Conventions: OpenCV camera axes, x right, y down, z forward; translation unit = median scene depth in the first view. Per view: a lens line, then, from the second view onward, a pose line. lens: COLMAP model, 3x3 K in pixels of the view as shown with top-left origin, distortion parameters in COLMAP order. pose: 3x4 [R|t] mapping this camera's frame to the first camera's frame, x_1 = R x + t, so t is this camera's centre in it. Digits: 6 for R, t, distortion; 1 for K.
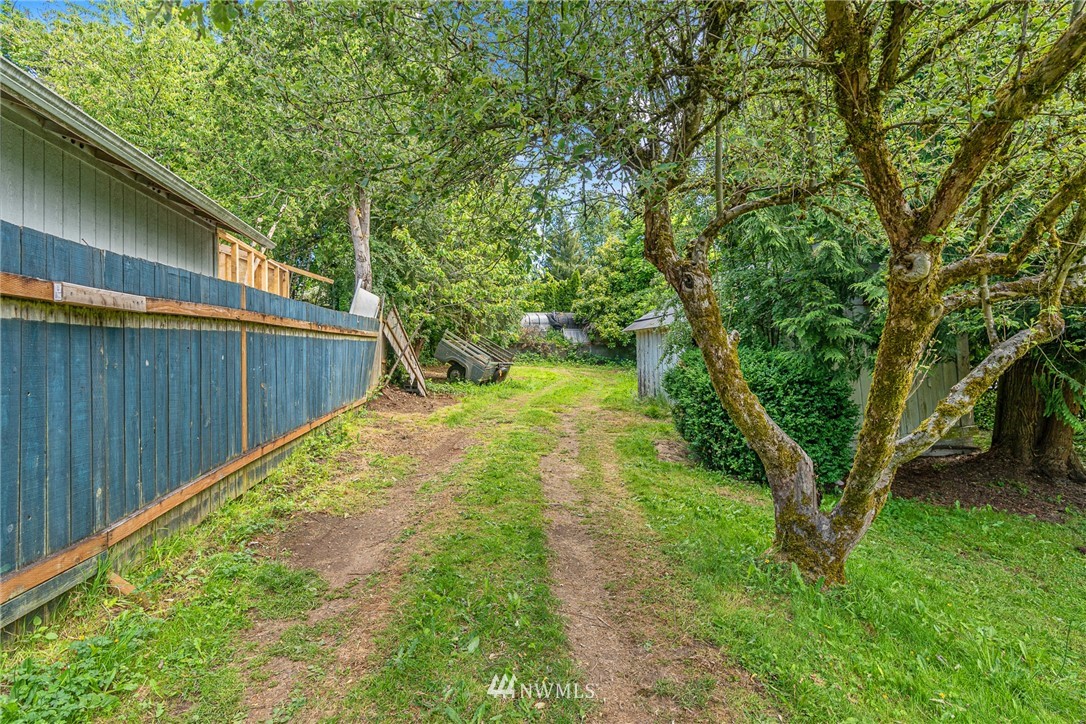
lens RADIAL K [[495.7, 0, 543.3], [0, 495.7, 359.6], [0, 0, 1]] dist [0.000002, 0.000055]
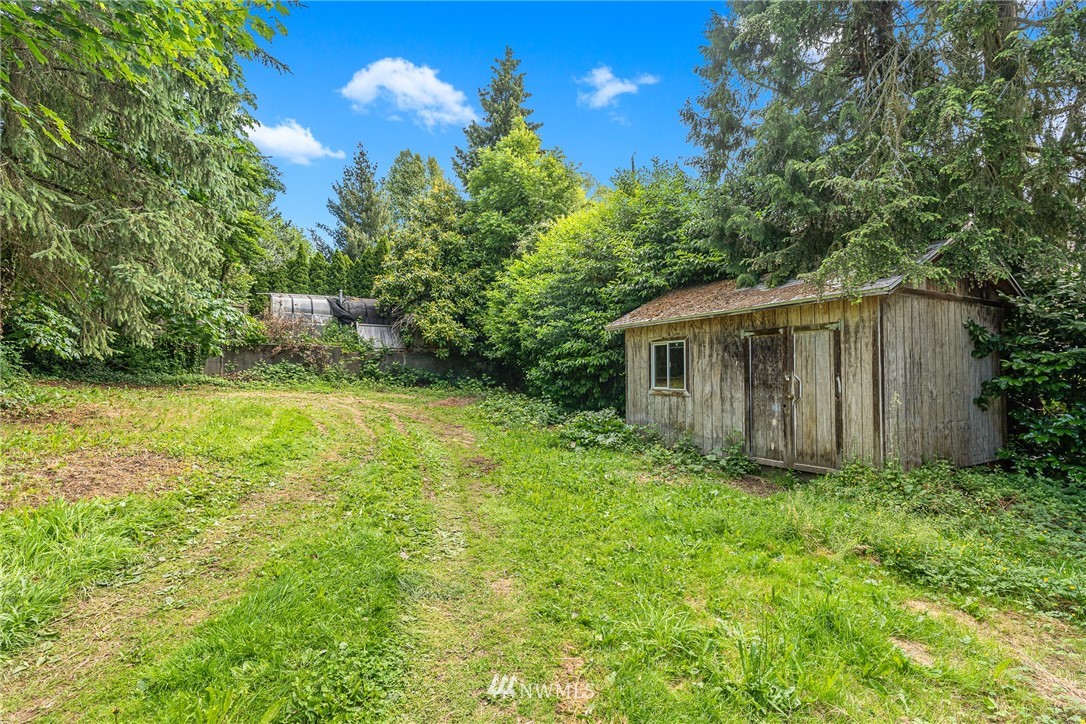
lens RADIAL K [[495.7, 0, 544.1], [0, 495.7, 360.7], [0, 0, 1]] dist [0.000002, 0.000055]
pose [[0.929364, 0.020753, 0.368581, 0.032169], [-0.009711, 0.999447, -0.031789, -0.002008], [-0.369037, 0.025964, 0.929052, 0.395287]]
